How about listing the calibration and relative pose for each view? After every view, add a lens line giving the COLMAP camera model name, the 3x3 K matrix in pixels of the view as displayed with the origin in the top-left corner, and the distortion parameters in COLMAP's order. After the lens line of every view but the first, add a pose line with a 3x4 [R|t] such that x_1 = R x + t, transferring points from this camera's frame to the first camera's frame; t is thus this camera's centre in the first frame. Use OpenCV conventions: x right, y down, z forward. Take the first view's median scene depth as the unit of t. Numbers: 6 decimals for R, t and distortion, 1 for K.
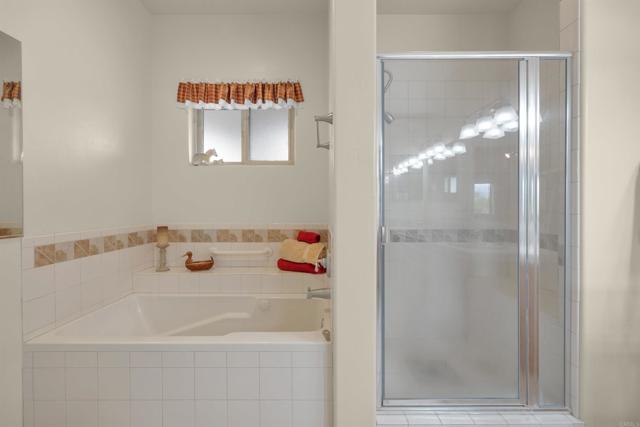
lens RADIAL K [[274.4, 0, 319.5], [0, 274.4, 209.8], [0, 0, 1]] dist [0.002009, -0.000981]
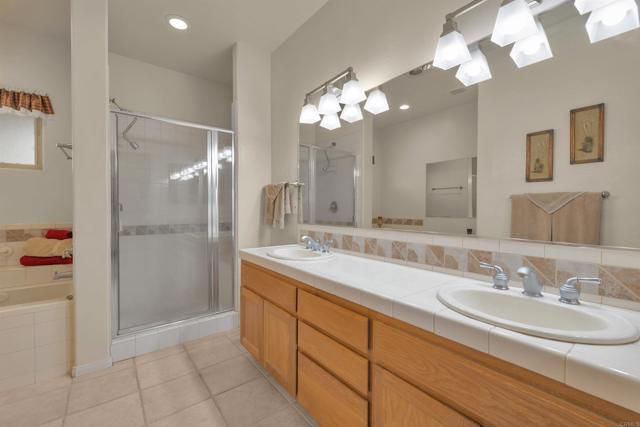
lens RADIAL K [[274.4, 0, 325.0], [0, 274.4, 211.6], [0, 0, 1]] dist [0.002009, -0.000981]
pose [[0.778469, -0.005018, 0.627663, 0.100618], [0.005942, 0.999982, 0.000625, 0.008874], [-0.627655, 0.003243, 0.778485, -0.578700]]
